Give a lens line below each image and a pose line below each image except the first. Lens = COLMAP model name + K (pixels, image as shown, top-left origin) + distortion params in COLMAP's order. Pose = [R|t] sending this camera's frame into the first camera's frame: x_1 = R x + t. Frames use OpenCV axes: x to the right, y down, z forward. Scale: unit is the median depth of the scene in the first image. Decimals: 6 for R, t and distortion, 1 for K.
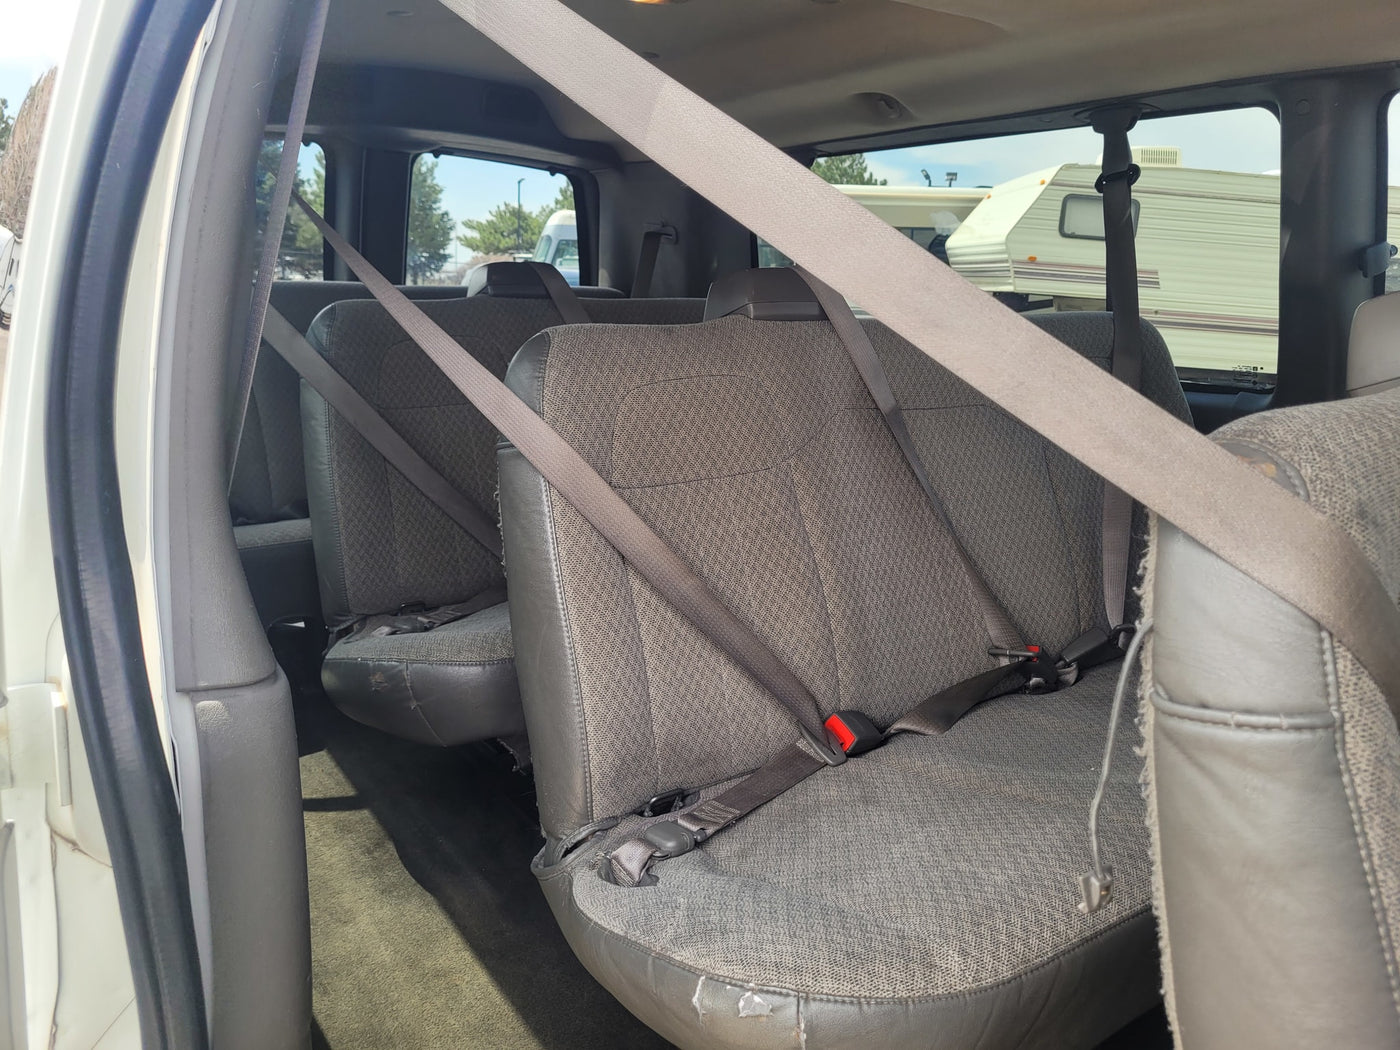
lens RADIAL K [[1049.2, 0, 699.8], [0, 1049.2, 482.7], [0, 0, 1]] dist [-0.001480, 0.005509]
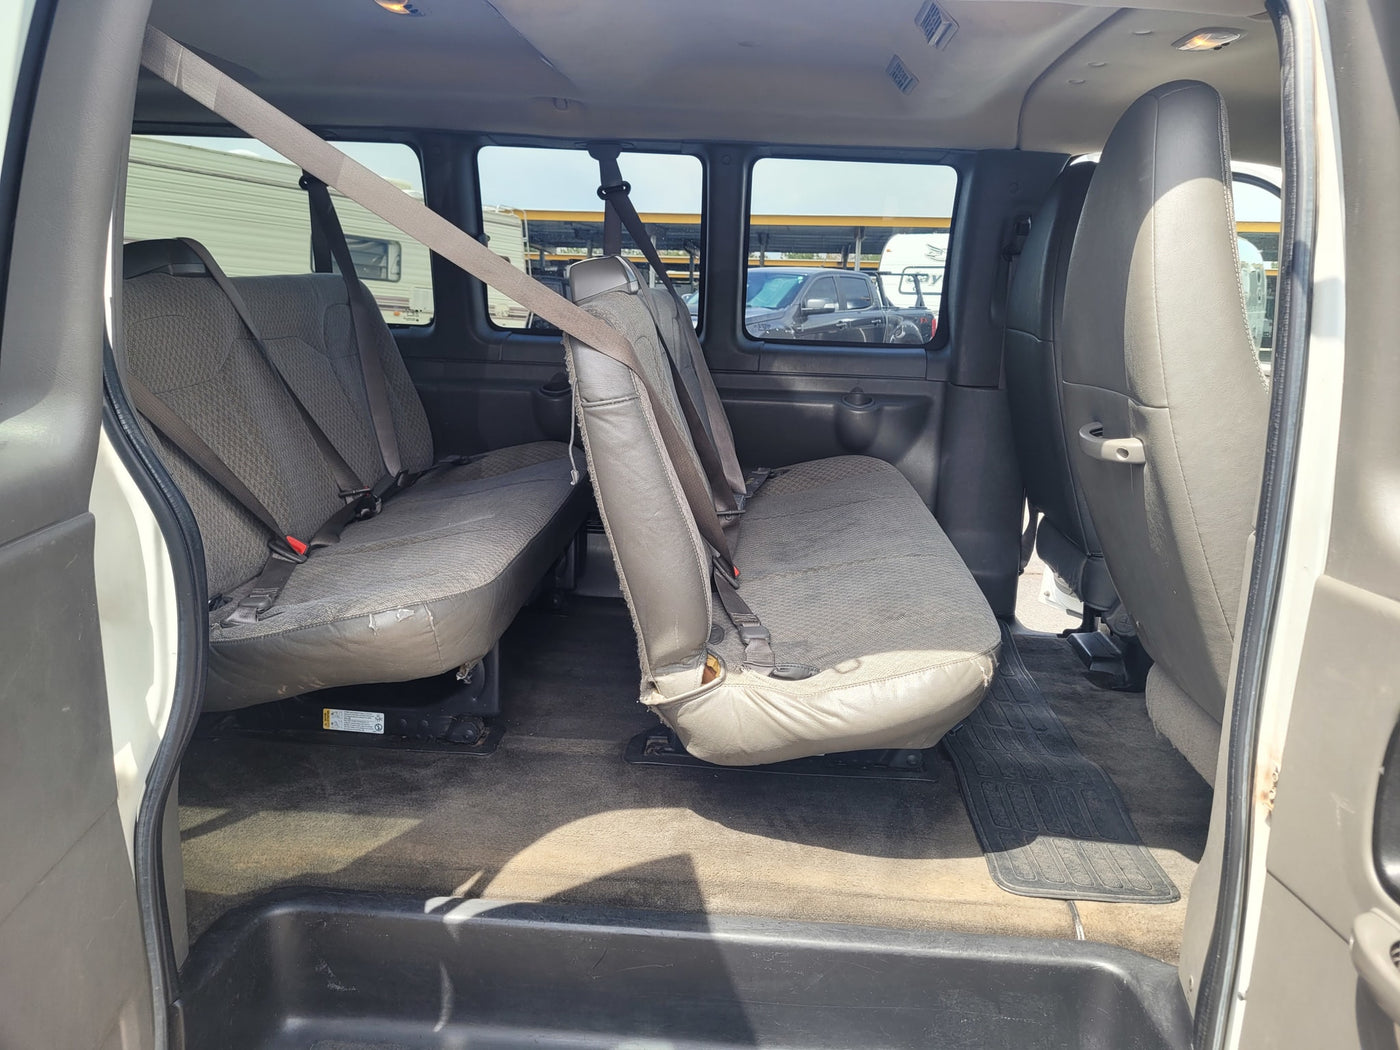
lens RADIAL K [[1049.2, 0, 699.8], [0, 1049.2, 482.7], [0, 0, 1]] dist [-0.001480, 0.005509]
pose [[0.615157, -0.148172, 0.774356, -0.666976], [0.127155, 0.987968, 0.088033, 0.085633], [-0.778083, 0.044309, 0.626597, -0.423132]]
